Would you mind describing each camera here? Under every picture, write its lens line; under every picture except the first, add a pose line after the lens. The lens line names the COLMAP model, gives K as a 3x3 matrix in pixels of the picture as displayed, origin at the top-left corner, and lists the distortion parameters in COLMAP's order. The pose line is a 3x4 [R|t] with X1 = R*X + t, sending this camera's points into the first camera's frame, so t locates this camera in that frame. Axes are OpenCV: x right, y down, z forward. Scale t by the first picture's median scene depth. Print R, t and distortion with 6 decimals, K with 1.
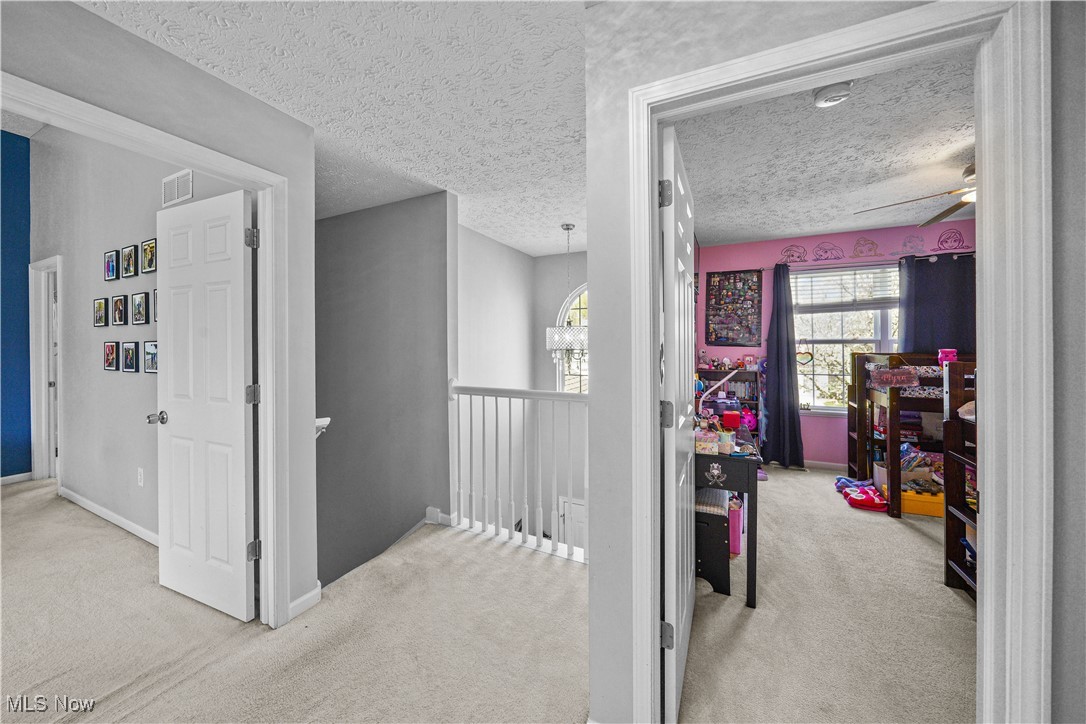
lens RADIAL K [[377.7, 0, 538.1], [0, 377.7, 346.4], [0, 0, 1]] dist [-0.003401, 0.000114]
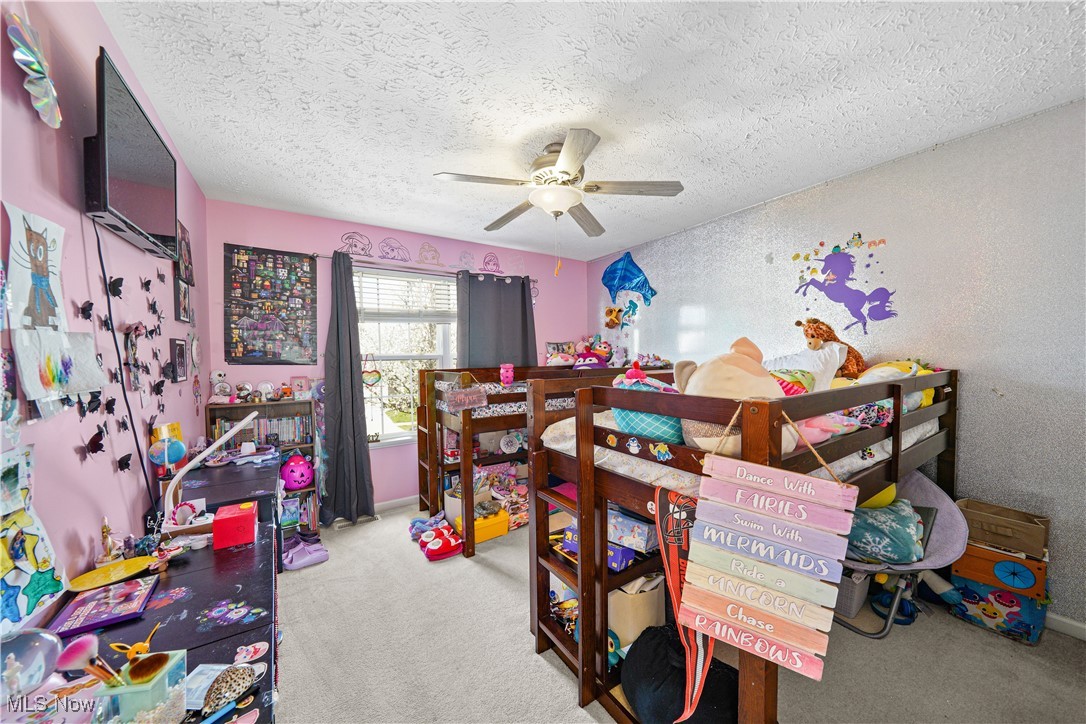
lens RADIAL K [[377.7, 0, 543.3], [0, 377.7, 364.7], [0, 0, 1]] dist [-0.003401, 0.000114]
pose [[0.499086, -0.017506, 0.866376, 0.197941], [0.015141, 0.999819, 0.011480, -0.000580], [-0.866420, 0.007388, 0.499261, 0.289914]]
